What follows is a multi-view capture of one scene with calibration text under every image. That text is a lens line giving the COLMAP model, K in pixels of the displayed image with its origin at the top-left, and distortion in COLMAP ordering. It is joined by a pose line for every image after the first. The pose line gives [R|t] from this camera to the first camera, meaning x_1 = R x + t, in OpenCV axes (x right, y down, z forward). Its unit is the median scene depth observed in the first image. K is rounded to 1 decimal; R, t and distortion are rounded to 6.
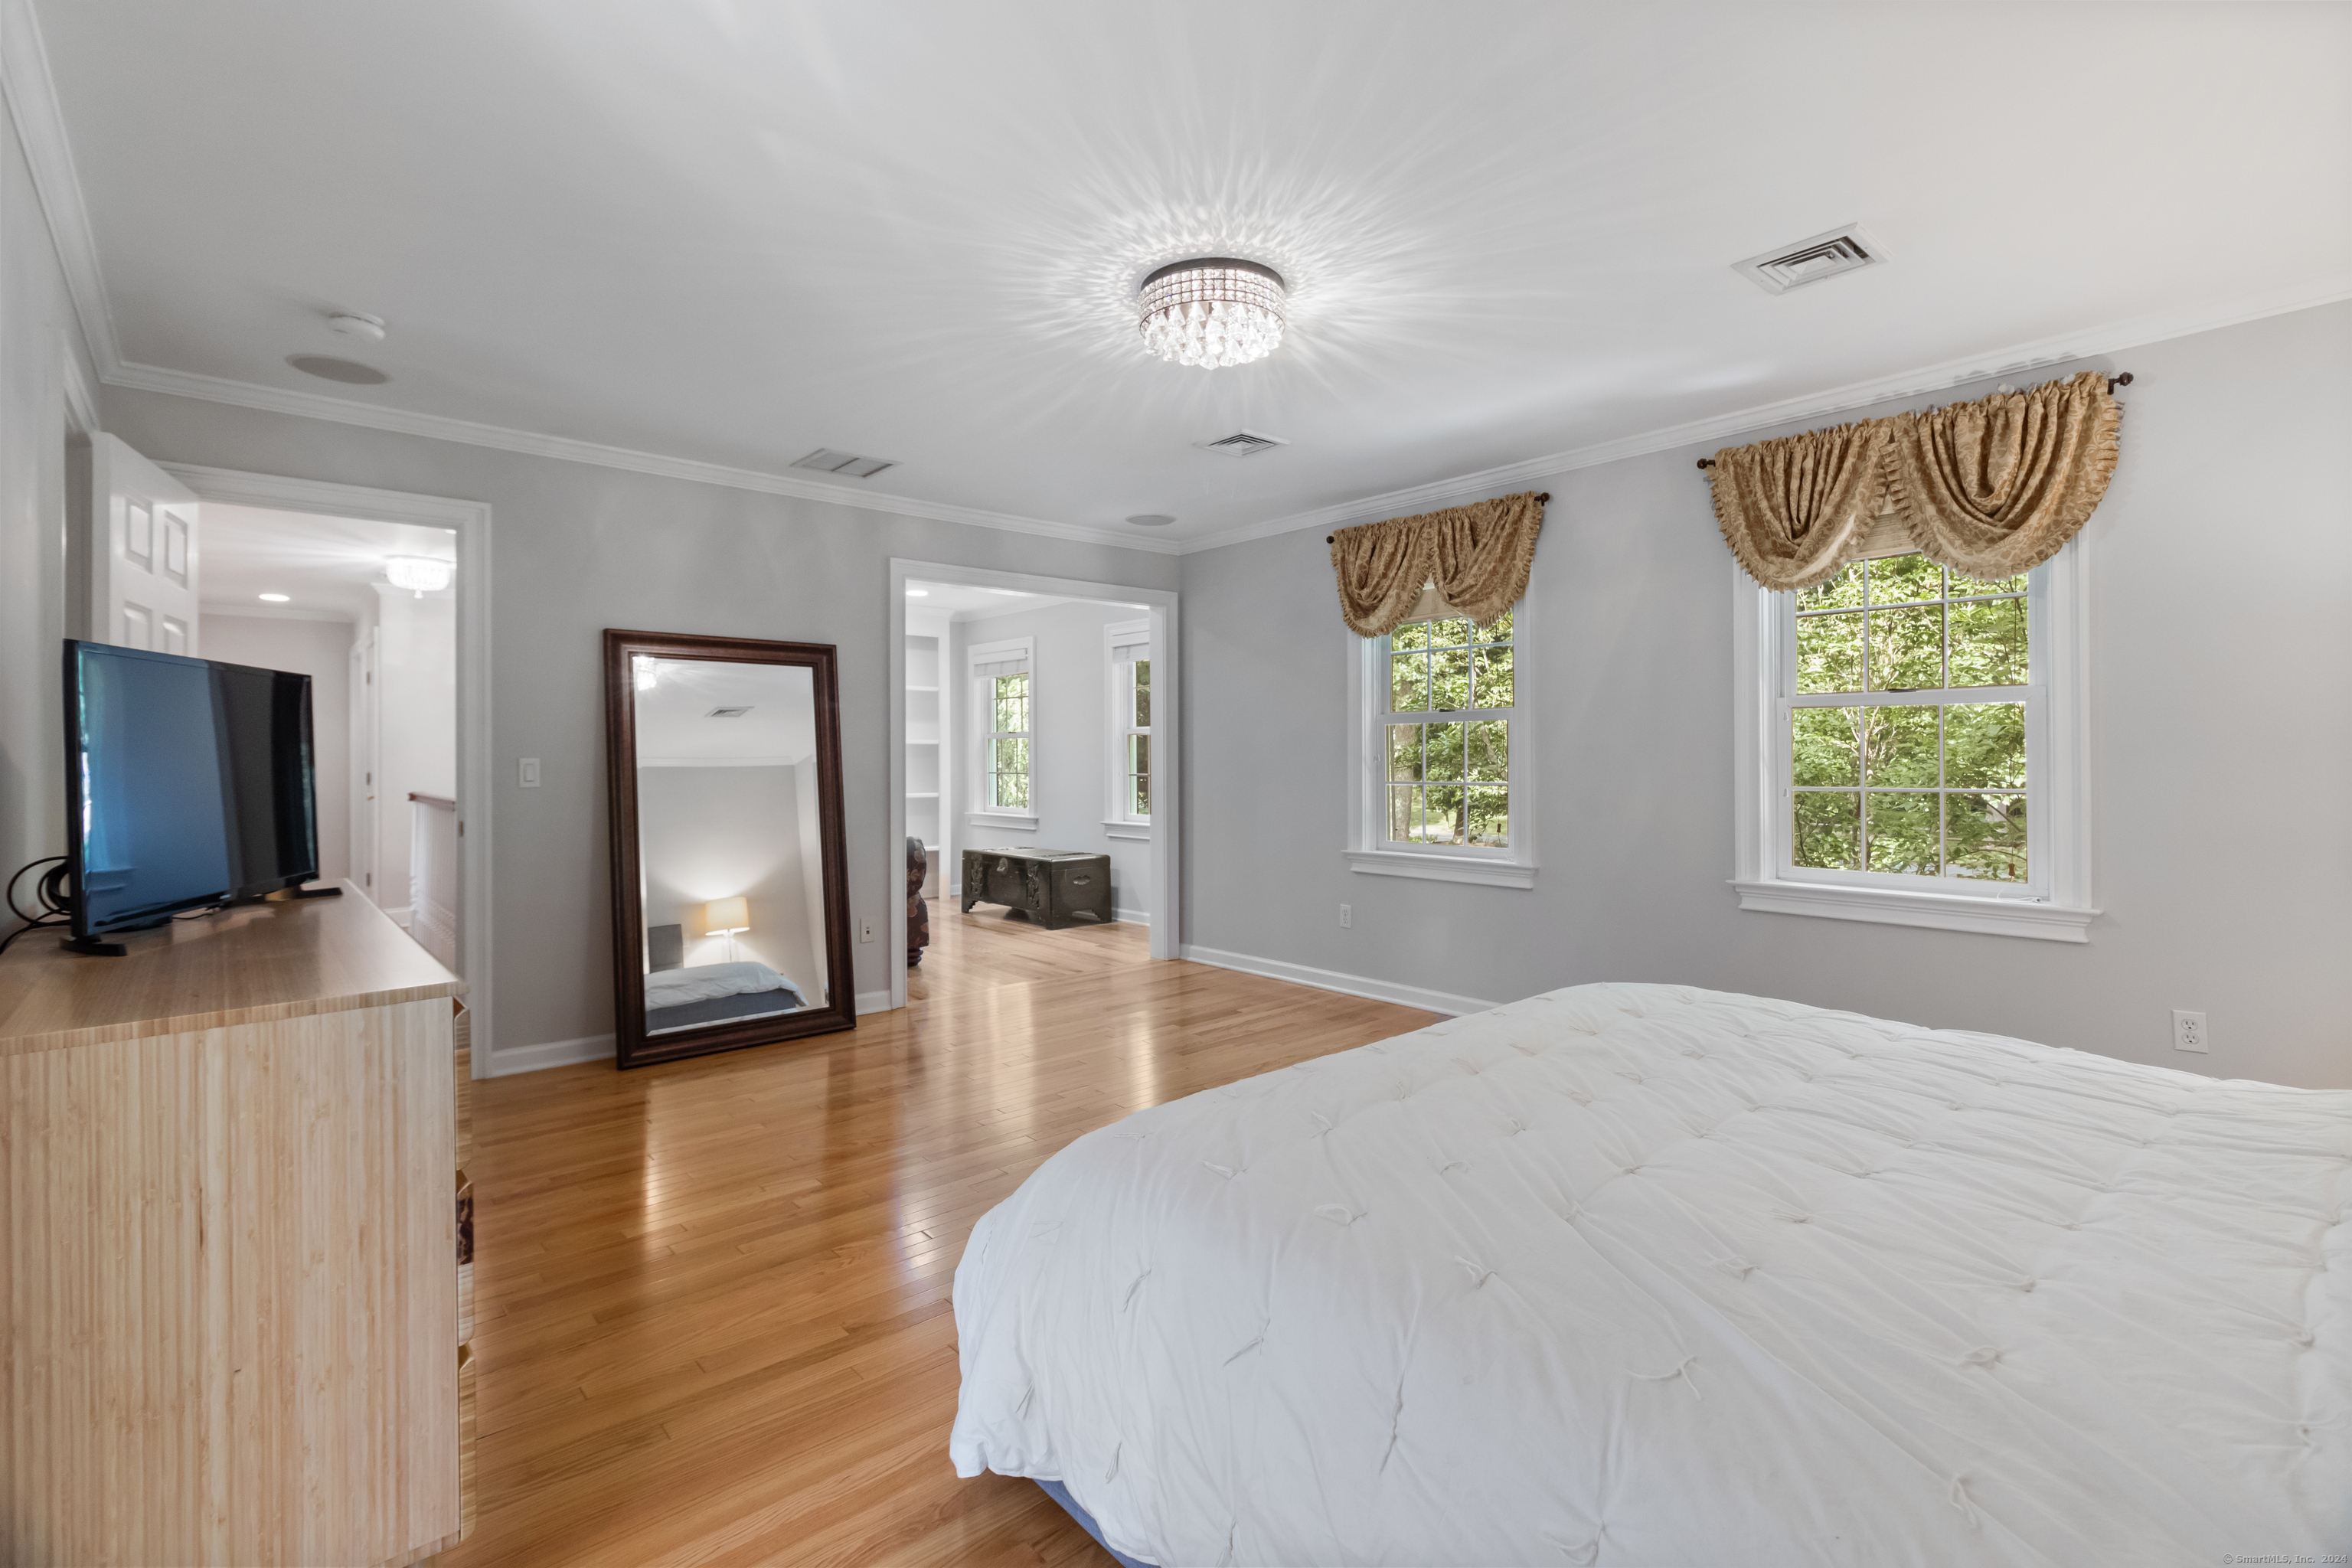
lens RADIAL K [[1111.7, 0, 1186.1], [0, 1111.7, 761.1], [0, 0, 1]] dist [0.007192, -0.000406]
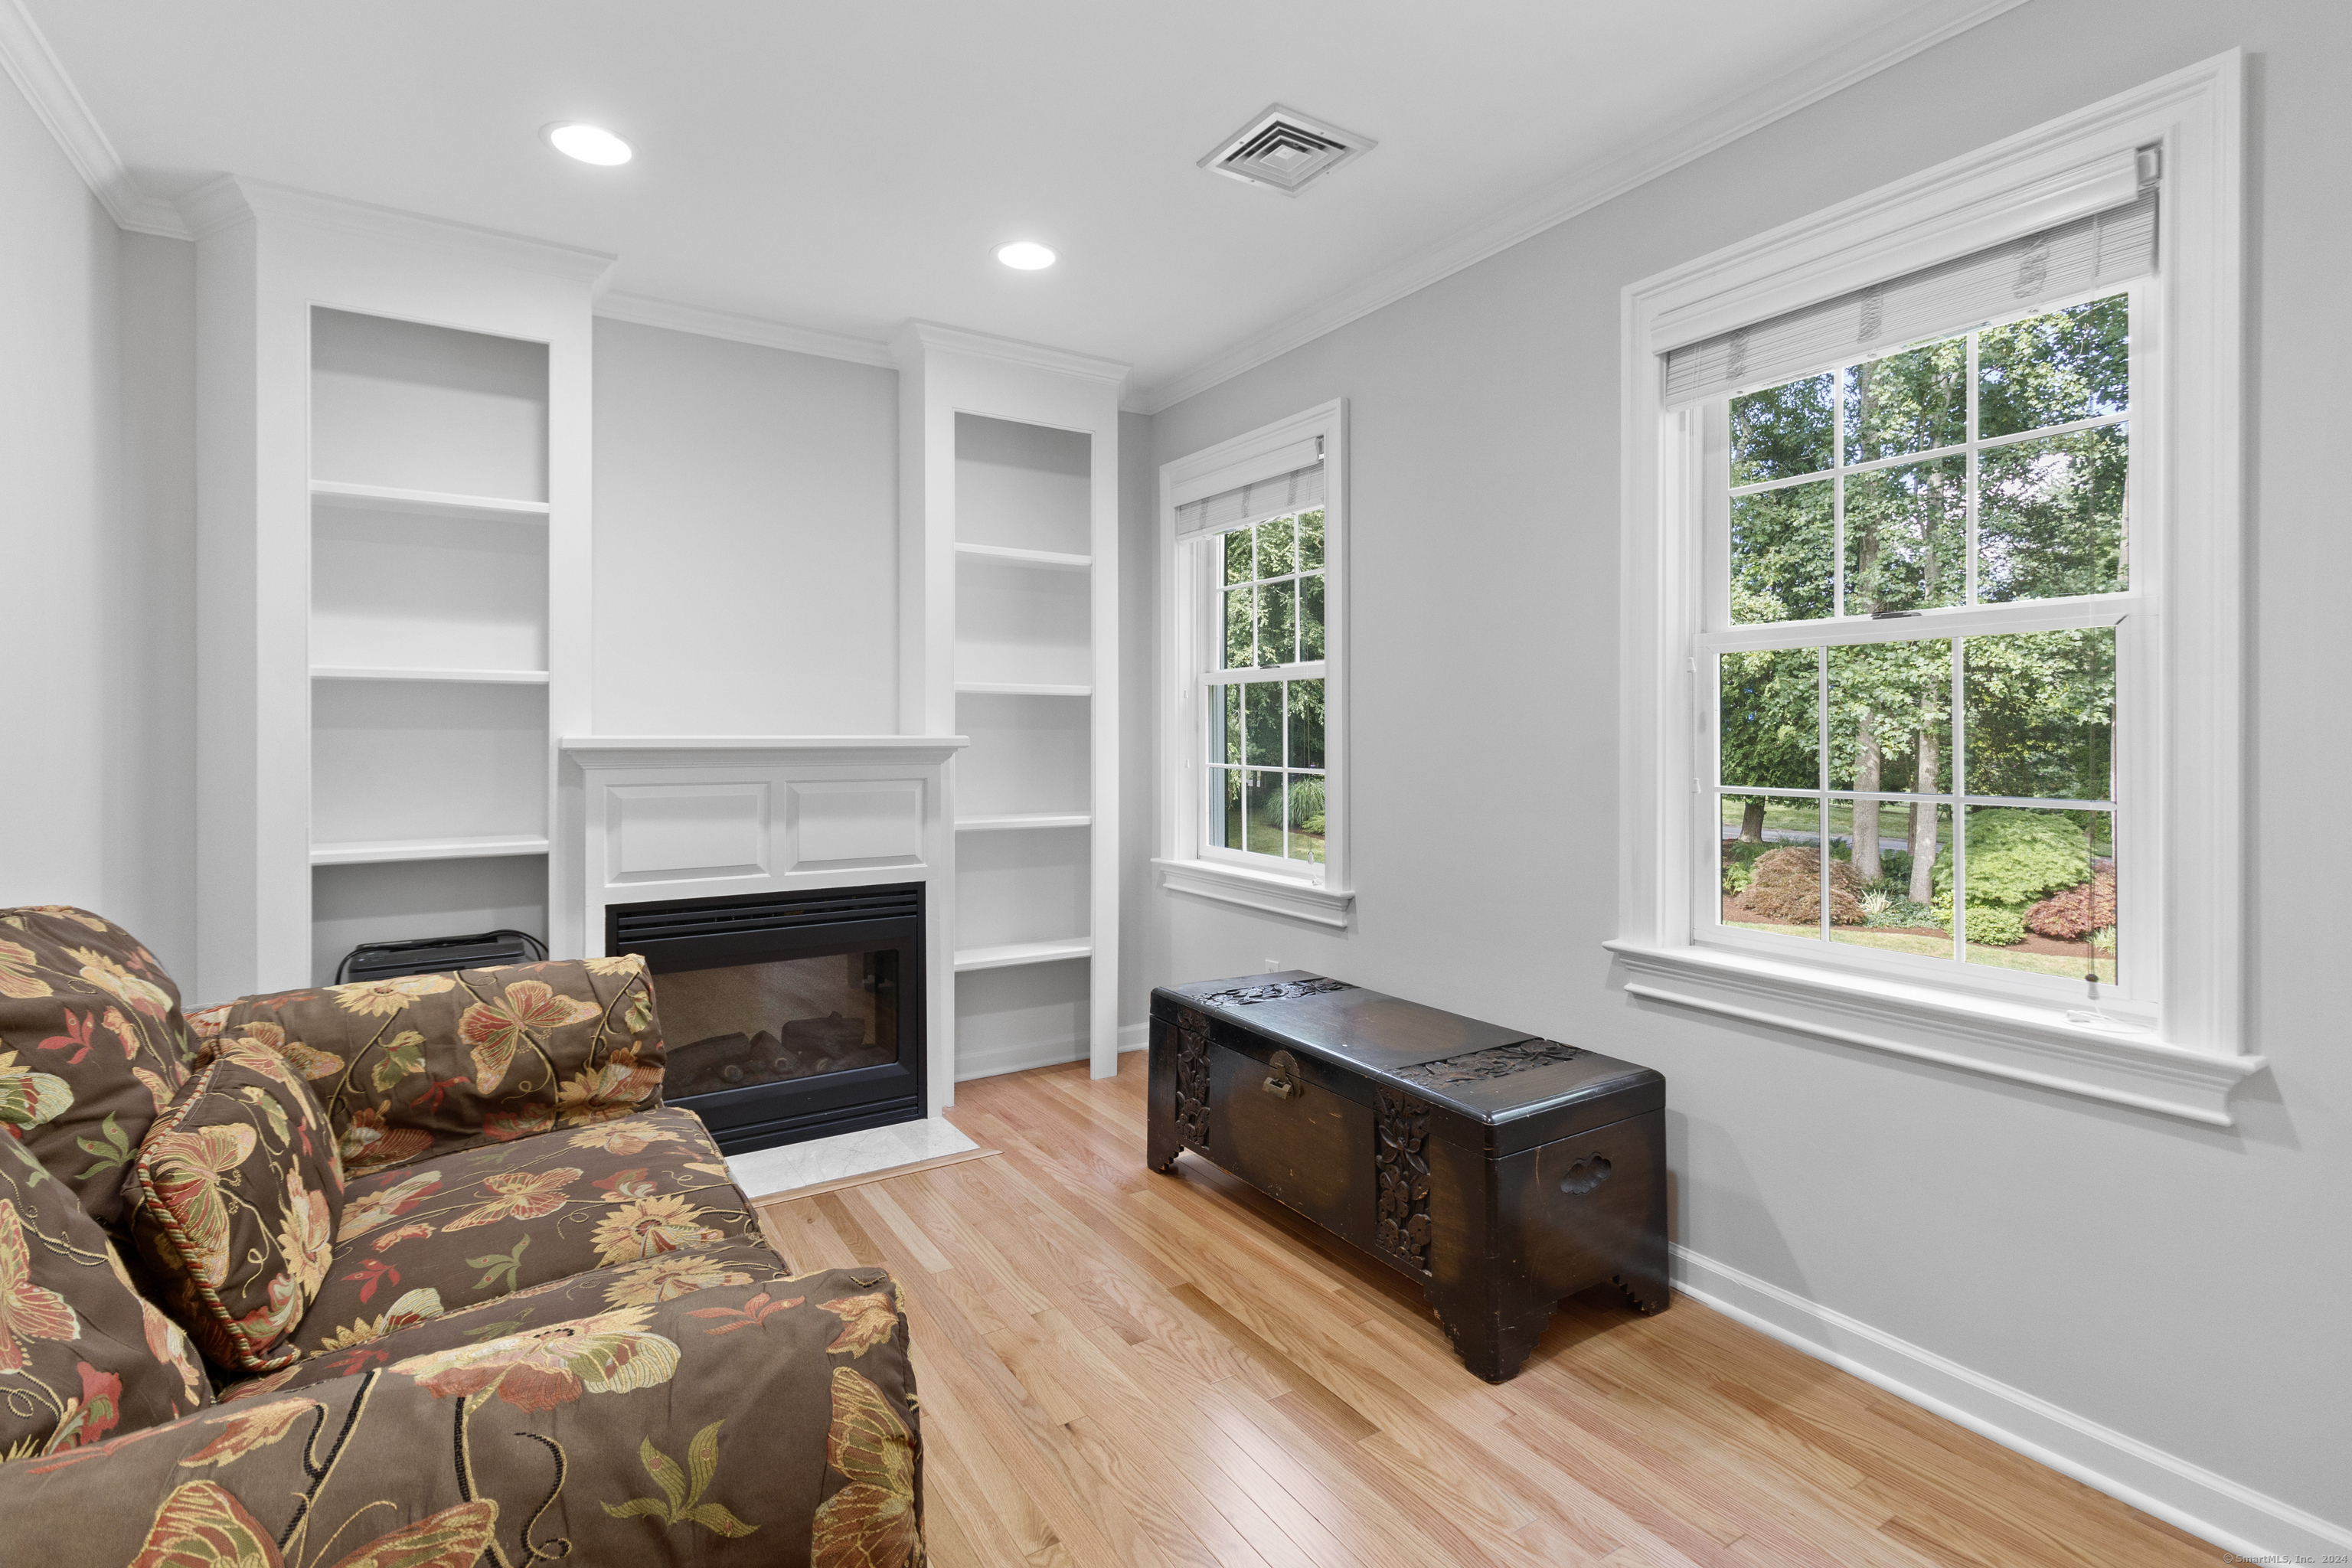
lens RADIAL K [[1111.7, 0, 1186.1], [0, 1111.7, 761.1], [0, 0, 1]] dist [0.007192, -0.000406]
pose [[0.989515, 0.004628, -0.144356, -0.219625], [-0.001392, 0.999746, 0.022509, -0.002411], [0.144424, -0.022072, 0.989270, 1.022250]]
